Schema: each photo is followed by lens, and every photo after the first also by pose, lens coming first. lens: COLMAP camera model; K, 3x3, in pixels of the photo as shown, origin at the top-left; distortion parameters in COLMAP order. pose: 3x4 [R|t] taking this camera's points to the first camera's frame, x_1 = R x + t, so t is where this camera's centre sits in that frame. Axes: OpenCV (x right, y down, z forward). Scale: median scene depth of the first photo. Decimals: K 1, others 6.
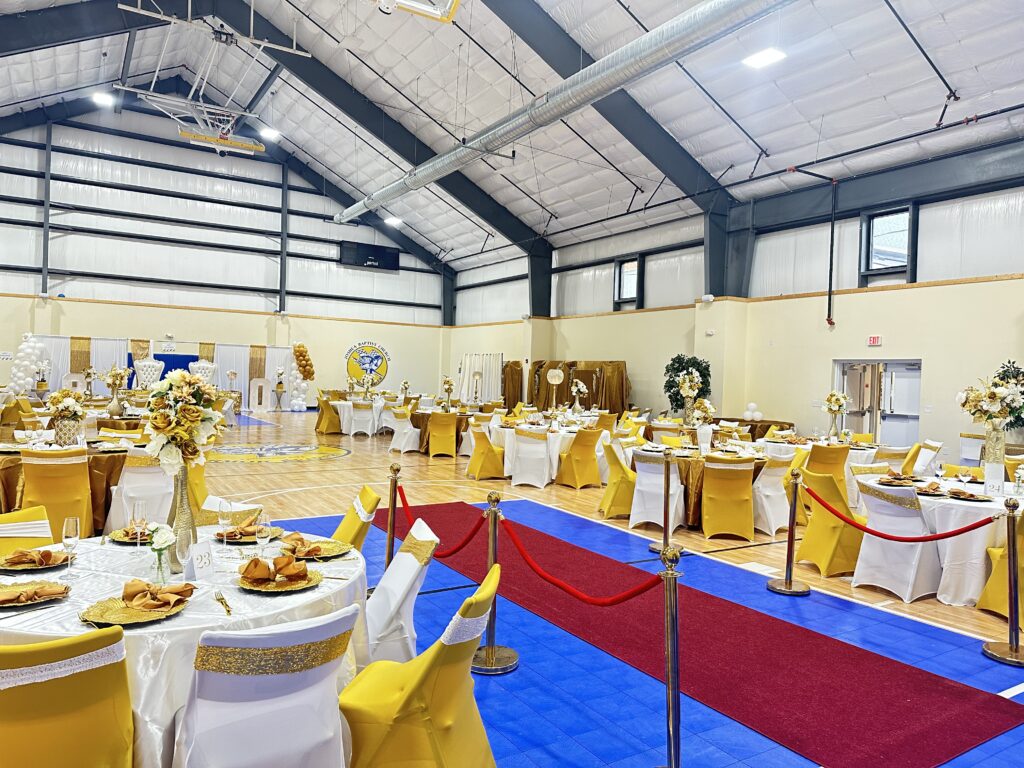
lens RADIAL K [[707.7, 0, 512.0], [0, 707.7, 384.0], [0, 0, 1]] dist [0.126866, -0.182412]
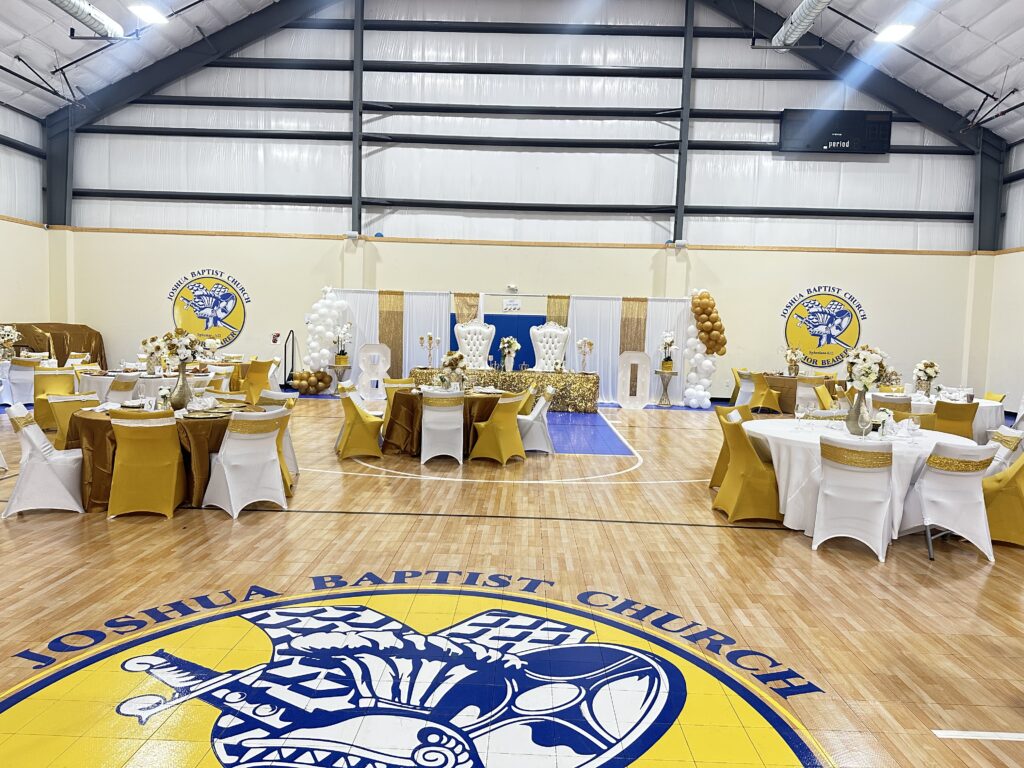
lens RADIAL K [[707.7, 0, 512.0], [0, 707.7, 384.0], [0, 0, 1]] dist [0.126866, -0.182412]
pose [[0.837010, 0.032844, -0.546201, -0.113496], [-0.008537, 0.998859, 0.046982, -0.007983], [0.547121, -0.034661, 0.836336, 0.454542]]
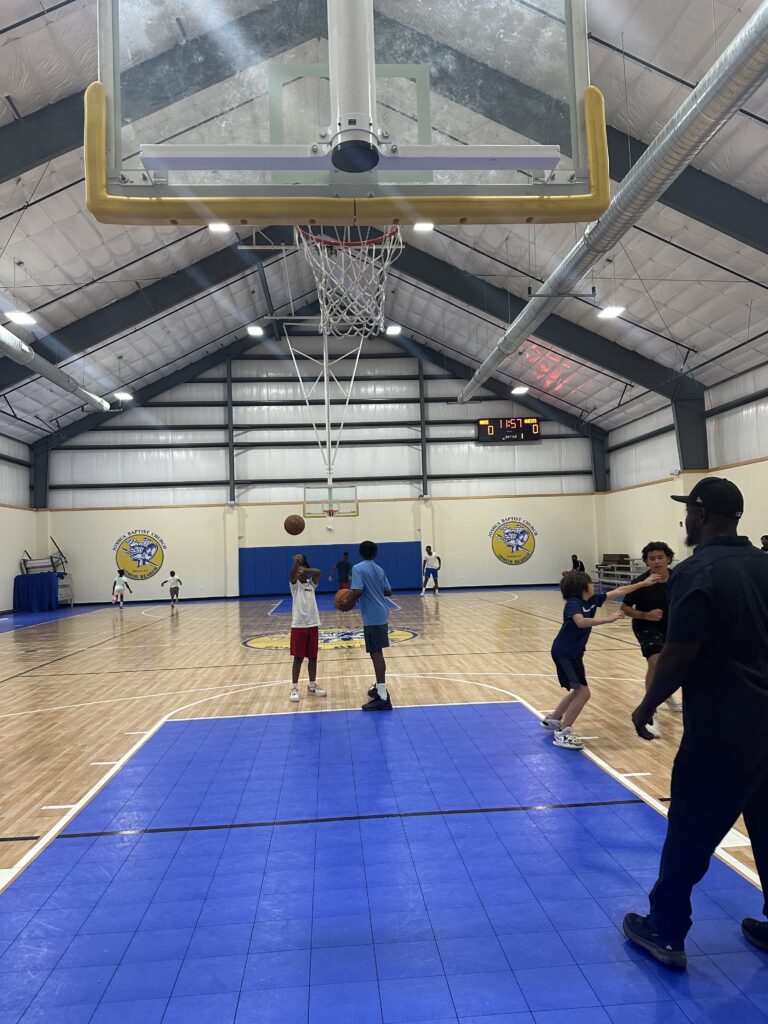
lens RADIAL K [[707.7, 0, 375.7], [0, 707.7, 513.8], [0, 0, 1]] dist [0.126866, -0.182412]
pose [[0.881109, -0.089357, -0.464394, 0.098713], [0.058885, 0.995075, -0.079743, 0.002273], [0.469232, 0.042916, 0.882031, 0.072700]]
